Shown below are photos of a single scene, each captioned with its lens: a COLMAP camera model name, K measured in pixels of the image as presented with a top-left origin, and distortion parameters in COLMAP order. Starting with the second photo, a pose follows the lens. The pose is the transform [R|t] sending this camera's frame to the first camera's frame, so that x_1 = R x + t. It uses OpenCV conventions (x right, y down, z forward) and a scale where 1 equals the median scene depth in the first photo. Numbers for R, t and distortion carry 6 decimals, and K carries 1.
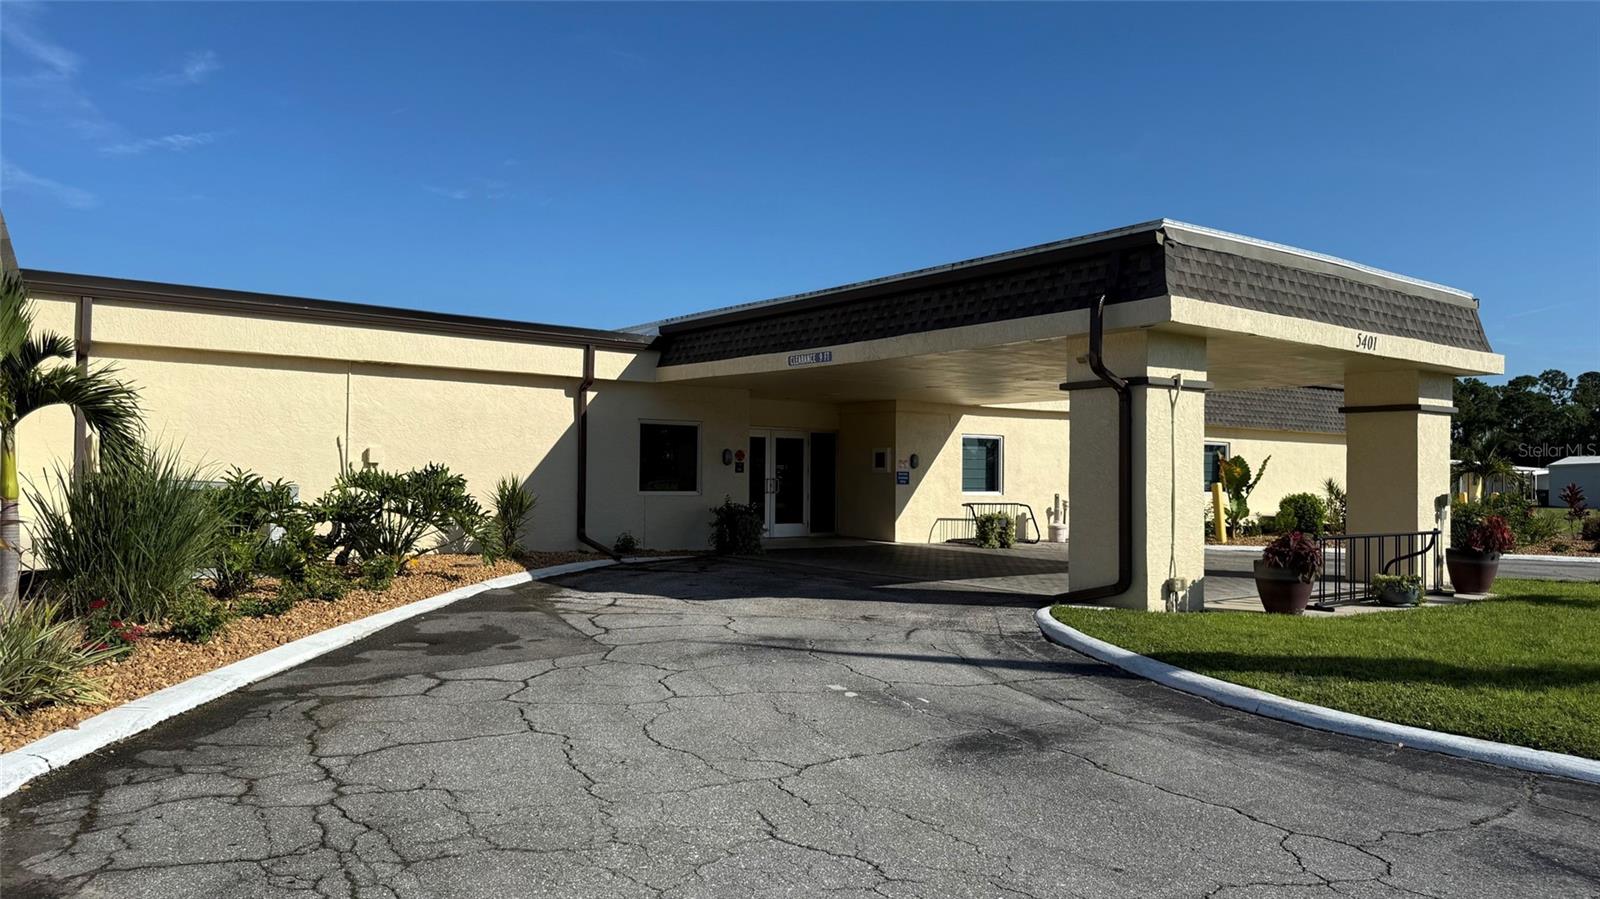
lens RADIAL K [[1120.3, 0, 756.5], [0, 1120.3, 471.2], [0, 0, 1]] dist [0.044107, -0.018676]
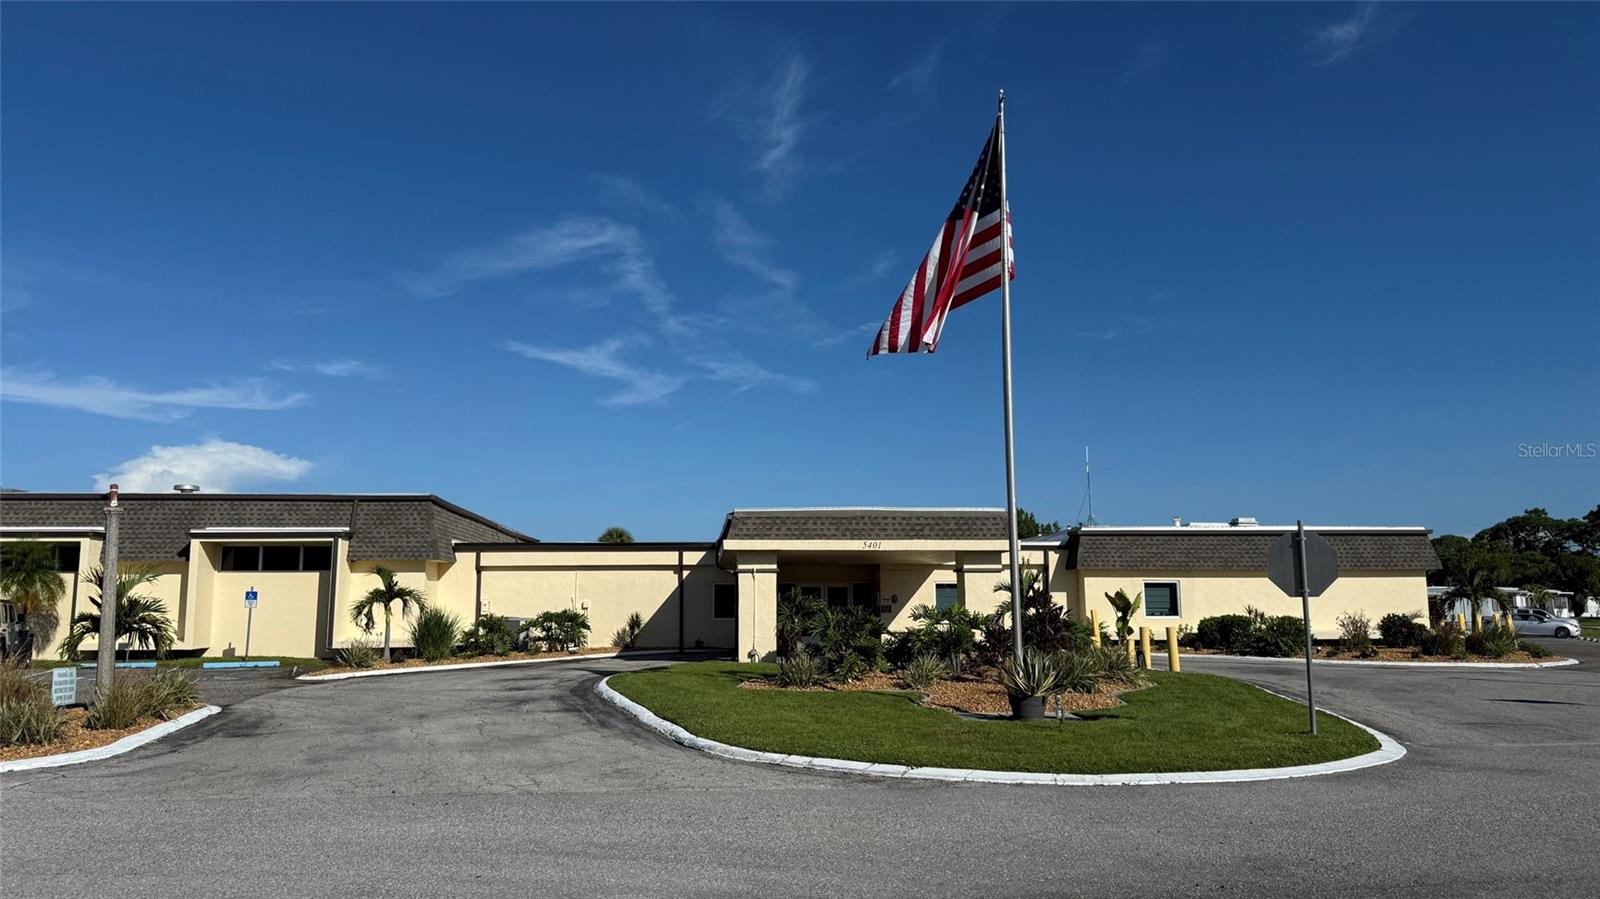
lens RADIAL K [[1120.3, 0, 799.4], [0, 1120.3, 446.5], [0, 0, 1]] dist [0.044107, -0.018676]
pose [[0.851992, -0.092486, -0.515320, 1.133887], [0.019539, 0.989205, -0.145231, 0.008452], [0.523189, 0.113667, 0.844602, -0.696886]]
